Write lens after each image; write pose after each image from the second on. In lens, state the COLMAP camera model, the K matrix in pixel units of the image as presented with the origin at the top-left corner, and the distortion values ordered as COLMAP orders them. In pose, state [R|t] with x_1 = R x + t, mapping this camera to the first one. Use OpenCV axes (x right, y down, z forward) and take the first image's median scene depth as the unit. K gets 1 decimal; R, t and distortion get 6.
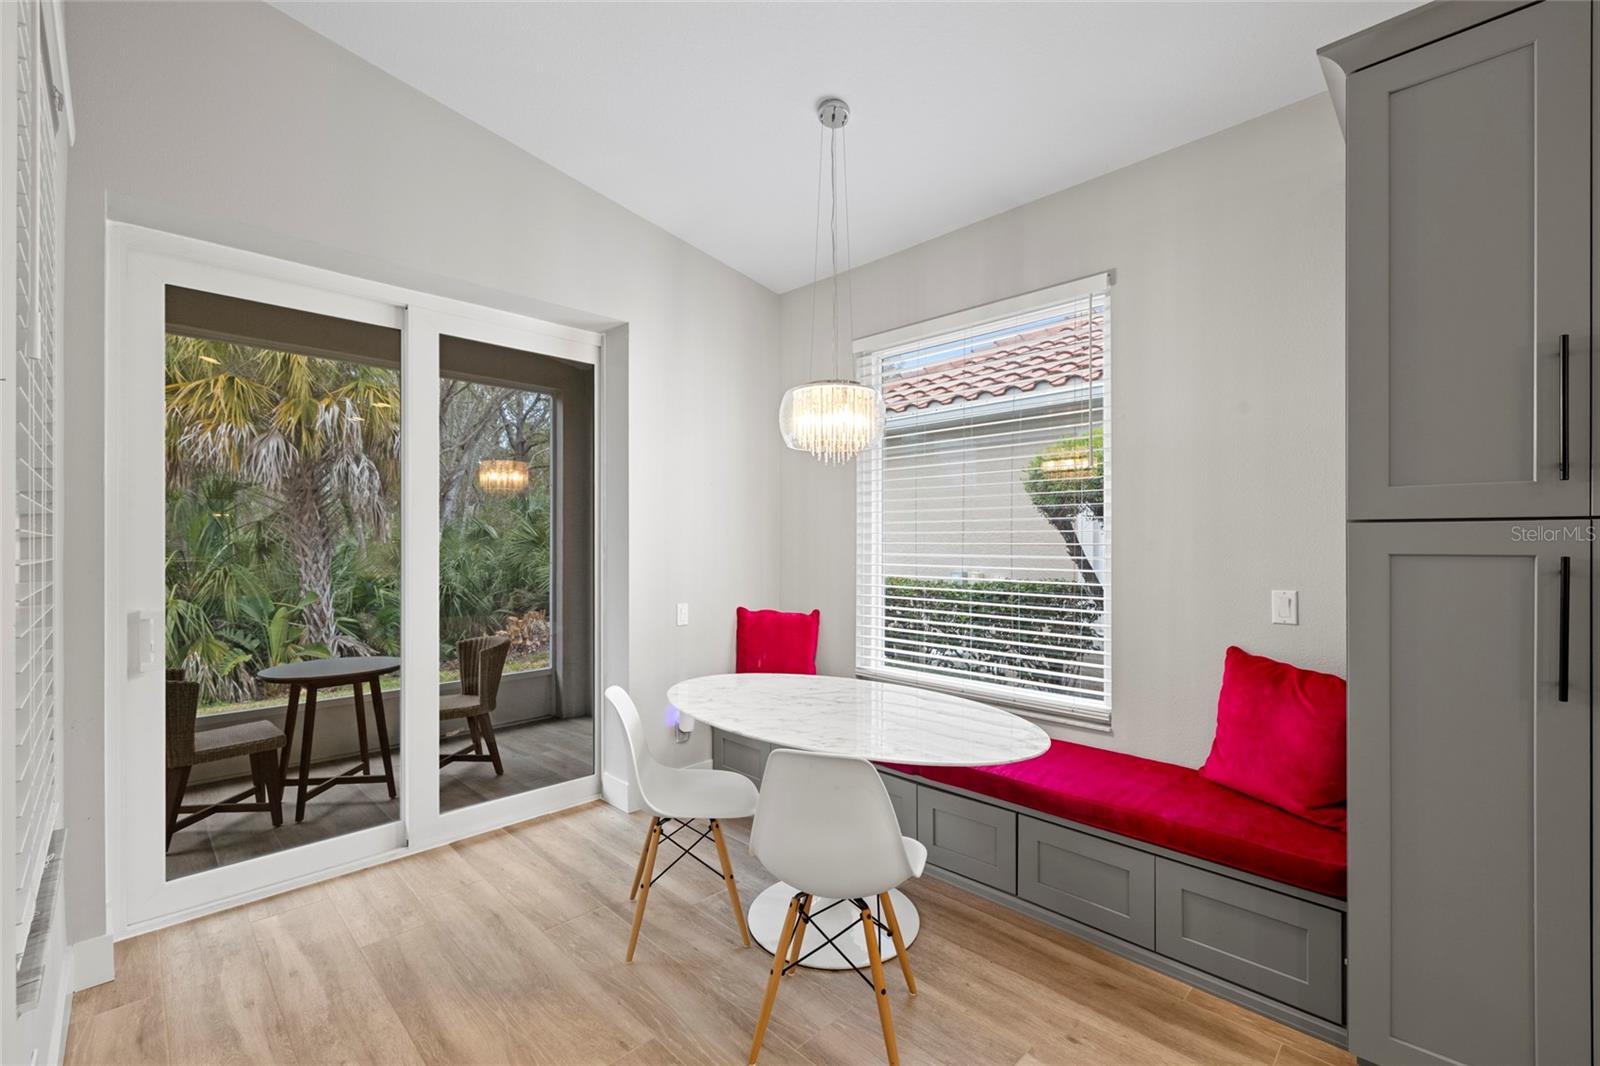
lens RADIAL K [[678.8, 0, 799.4], [0, 678.8, 540.1], [0, 0, 1]] dist [-0.000512, 0.000275]
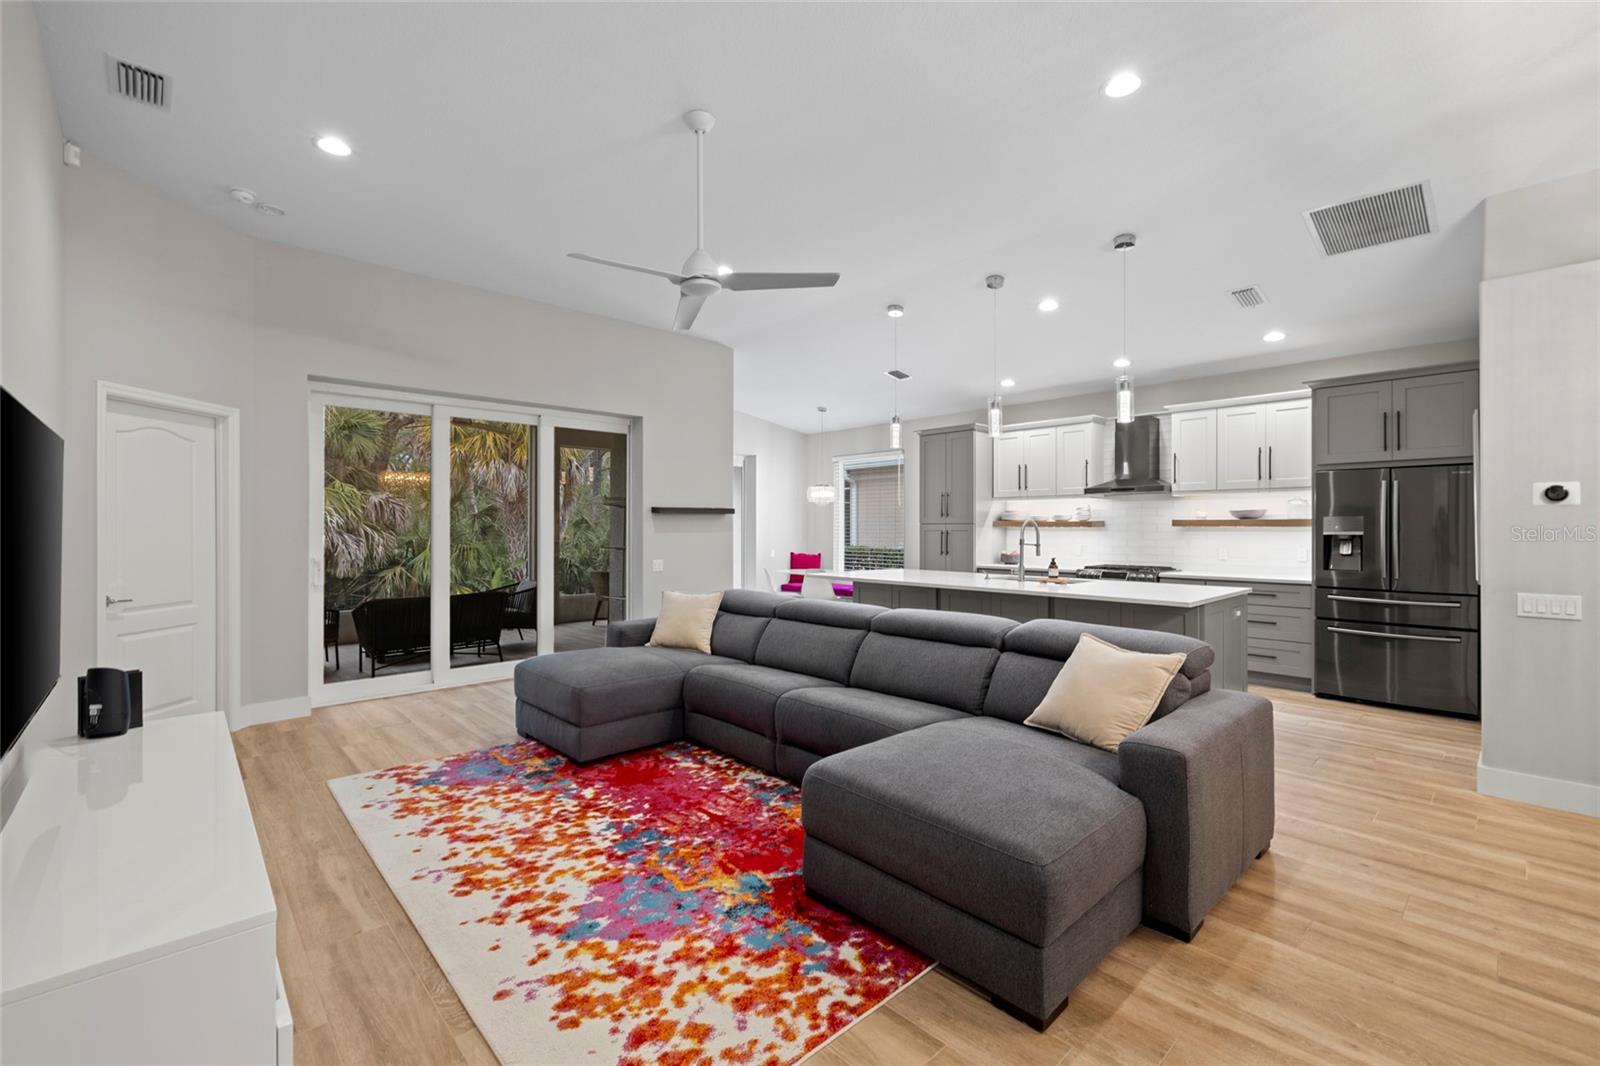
lens RADIAL K [[677.4, 0, 794.4], [0, 677.4, 524.8], [0, 0, 1]] dist [0.000324, 0.000091]
pose [[0.999293, 0.002029, -0.037555, 0.027706], [-0.002237, 0.999982, -0.005498, 0.003758], [0.037543, 0.005578, 0.999279, -1.860986]]
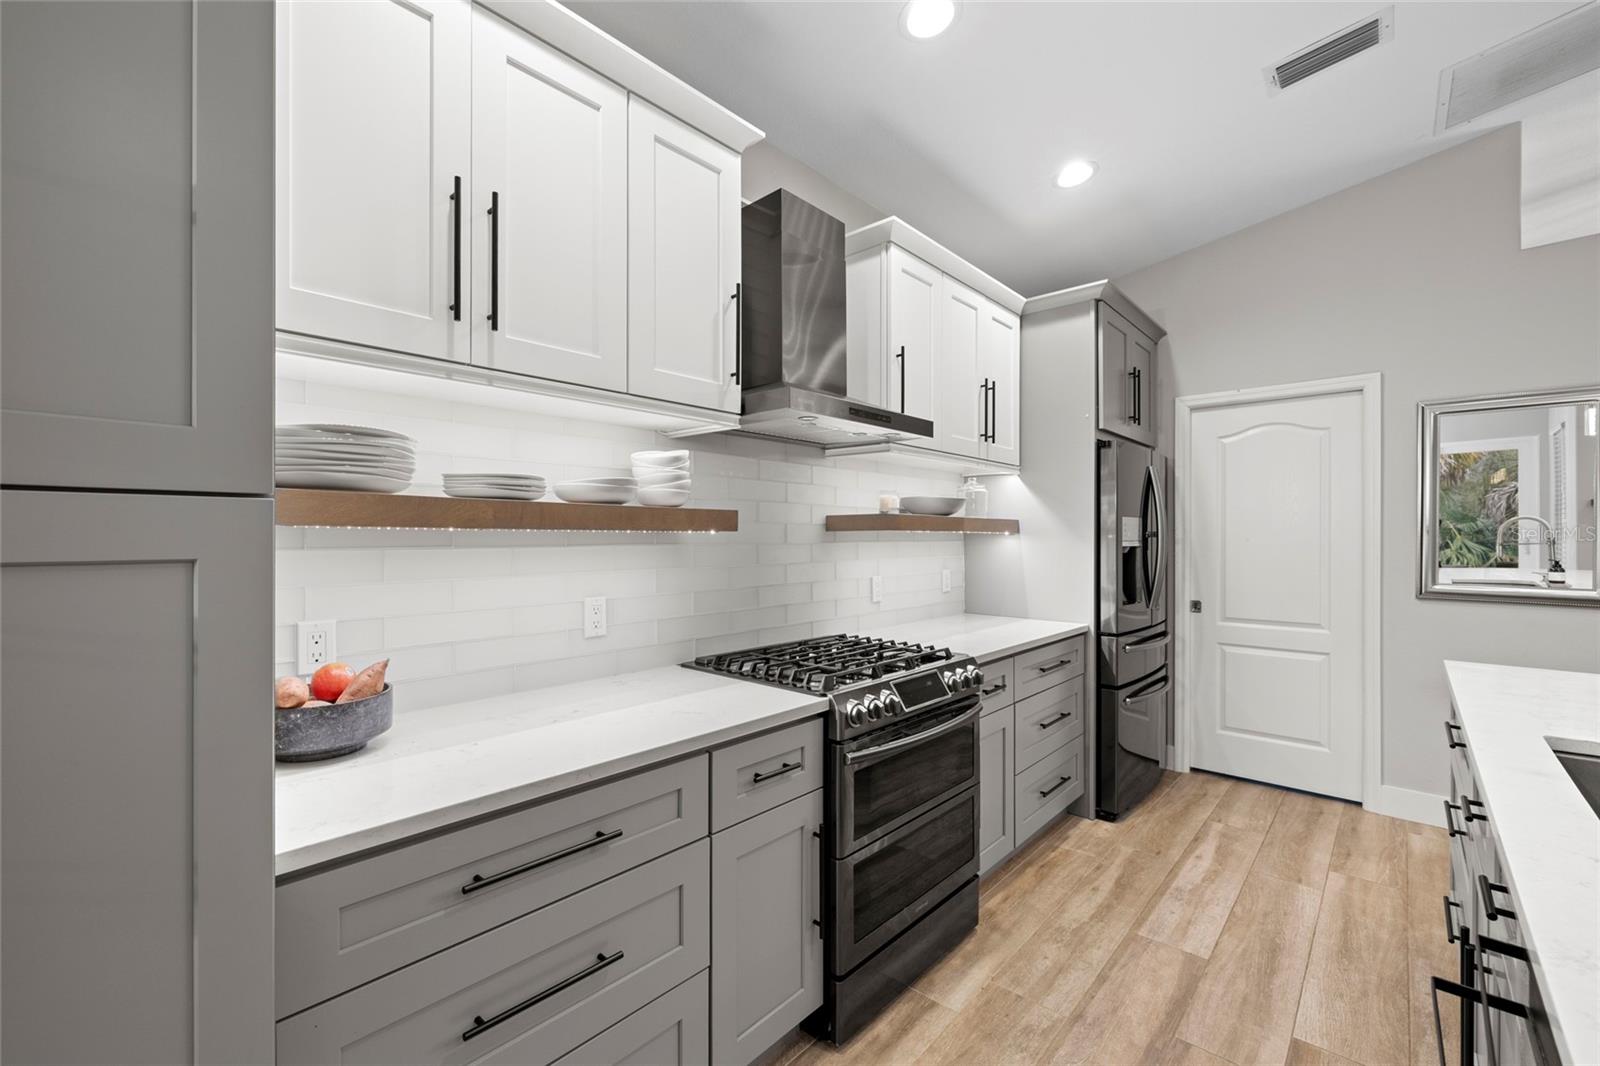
lens RADIAL K [[666.7, 0, 794.2], [0, 666.7, 537.3], [0, 0, 1]] dist [-0.000786, 0.000030]
pose [[-0.046416, -0.002514, 0.998919, 0.273604], [-0.000099, 0.999997, 0.002512, 0.000499], [-0.998922, 0.000018, -0.046417, 0.131458]]
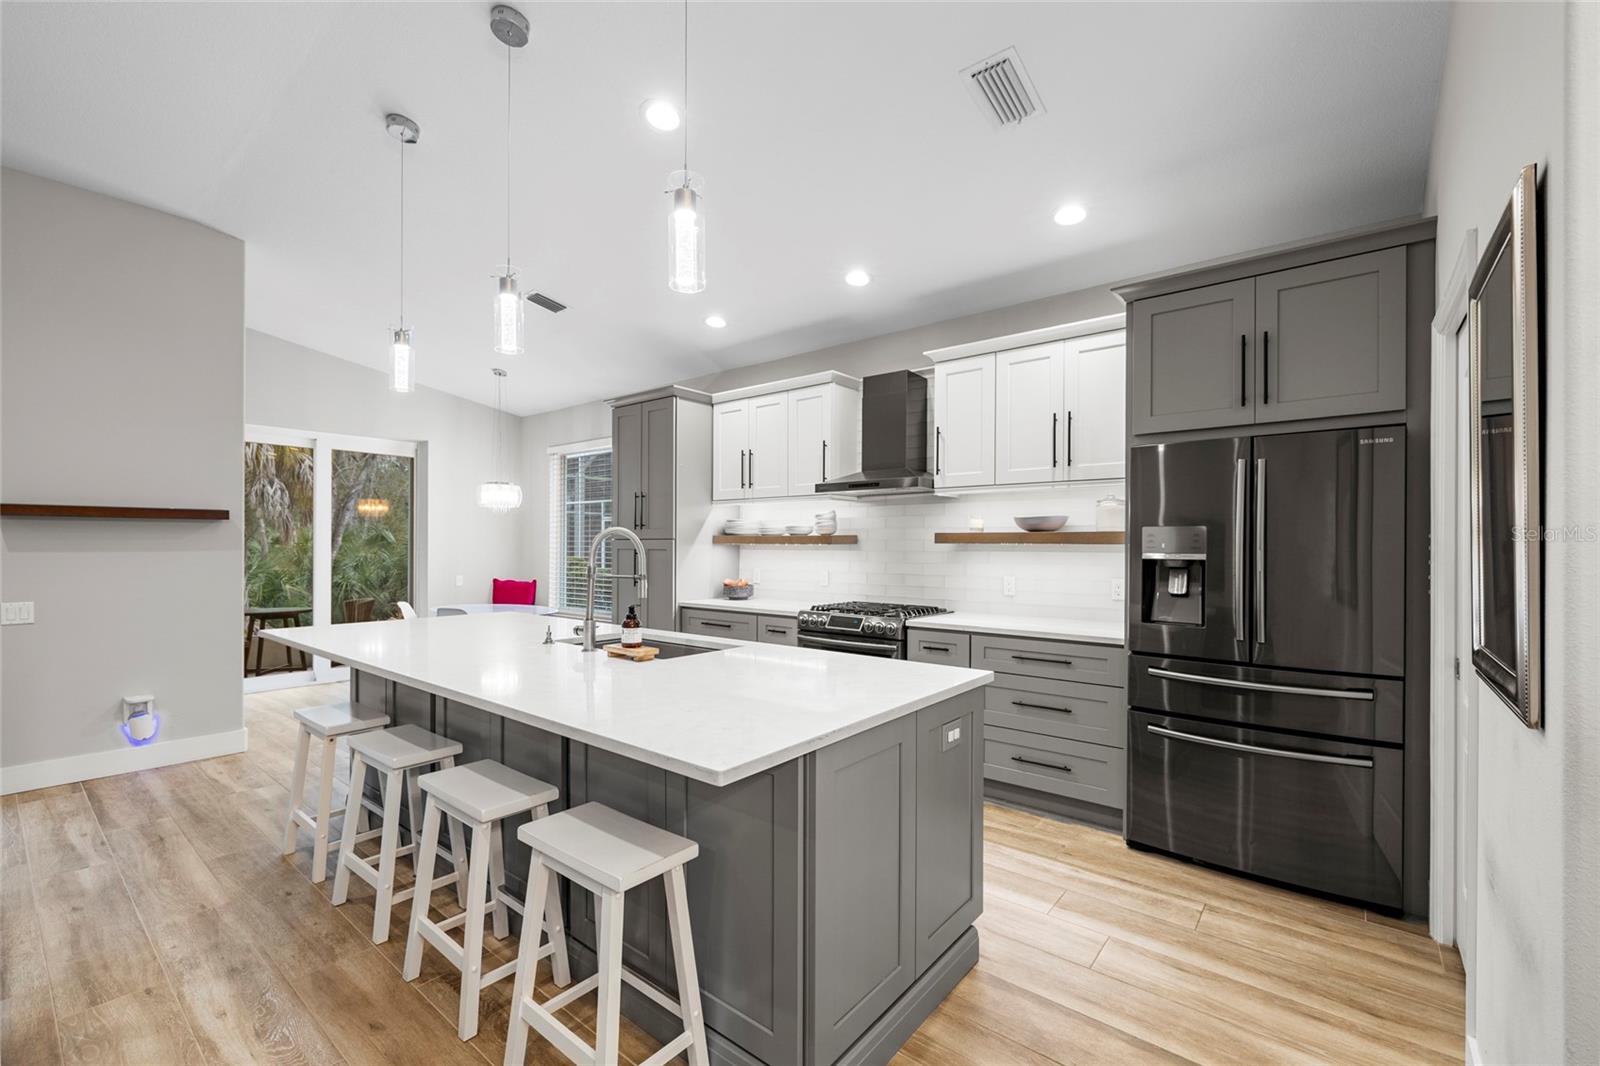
lens RADIAL K [[670.0, 0, 792.4], [0, 670.0, 545.0], [0, 0, 1]] dist [0.000002, 0.000276]
pose [[0.994735, 0.003235, 0.102425, 0.618153], [-0.003202, 0.999995, -0.000482, -0.000412], [-0.102426, 0.000151, 0.994741, -1.108812]]
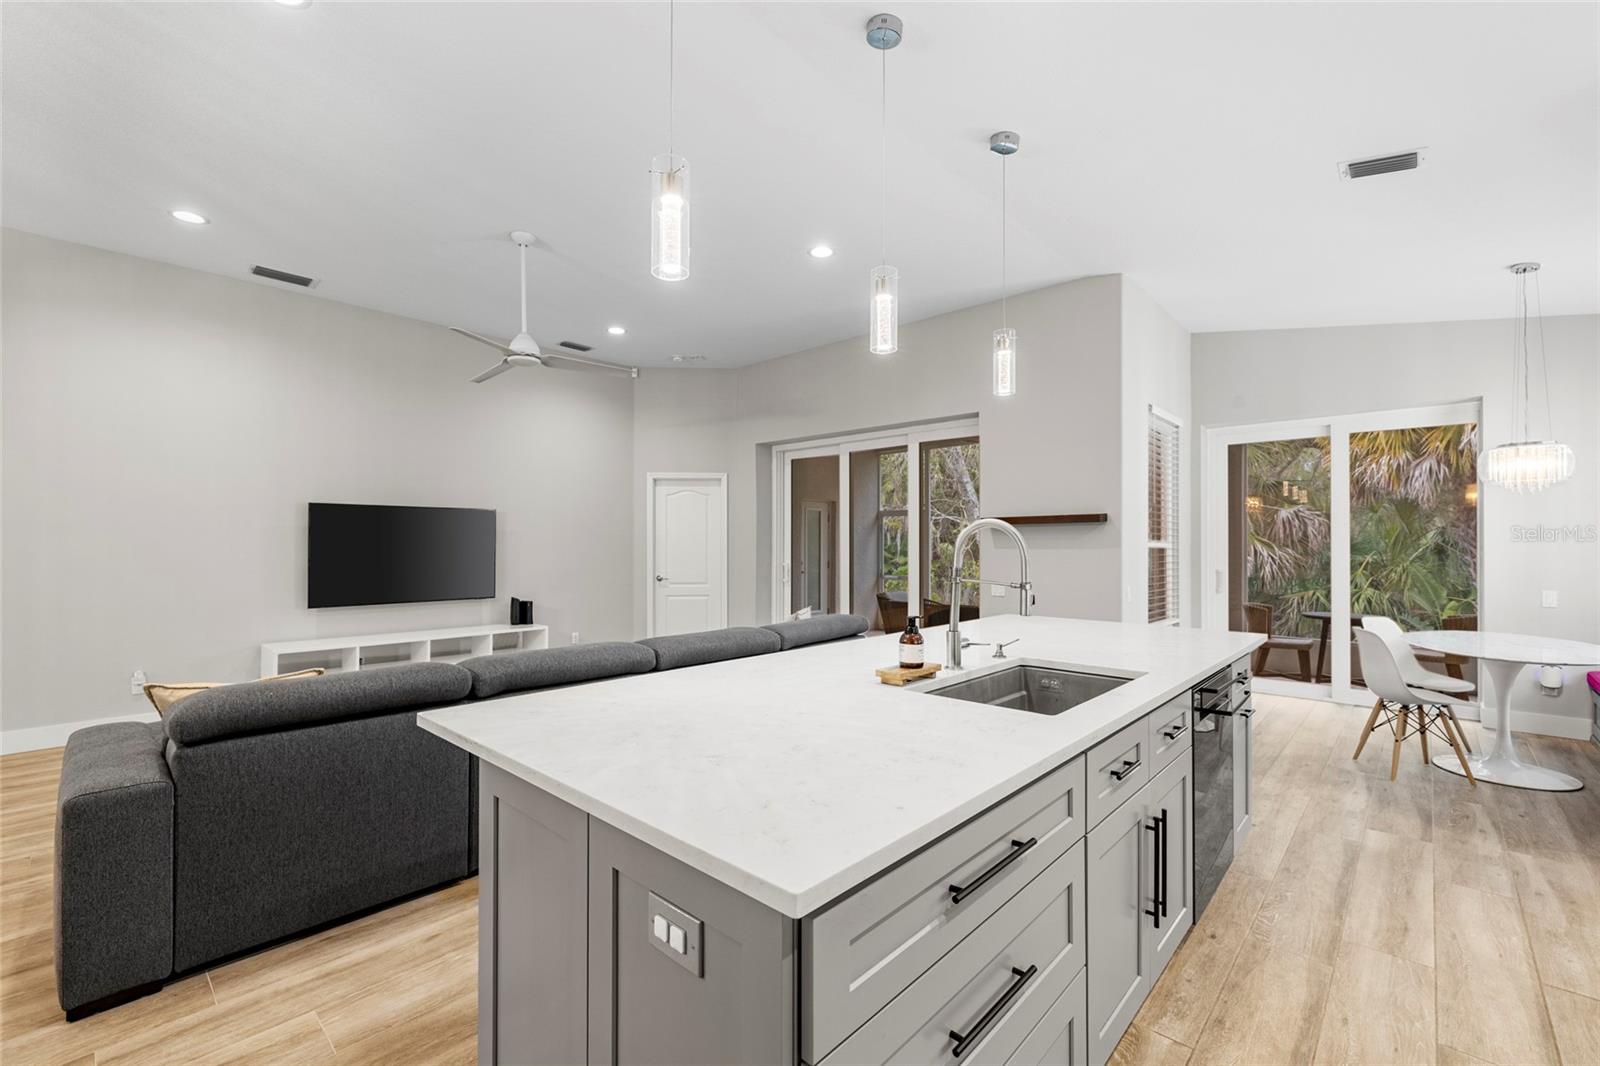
lens RADIAL K [[678.8, 0, 799.4], [0, 678.8, 540.1], [0, 0, 1]] dist [-0.000512, 0.000275]
pose [[0.041505, -0.003796, -0.999131, 1.093788], [-0.001626, 0.999991, -0.003867, 0.002699], [0.999137, 0.001785, 0.041499, -0.516479]]
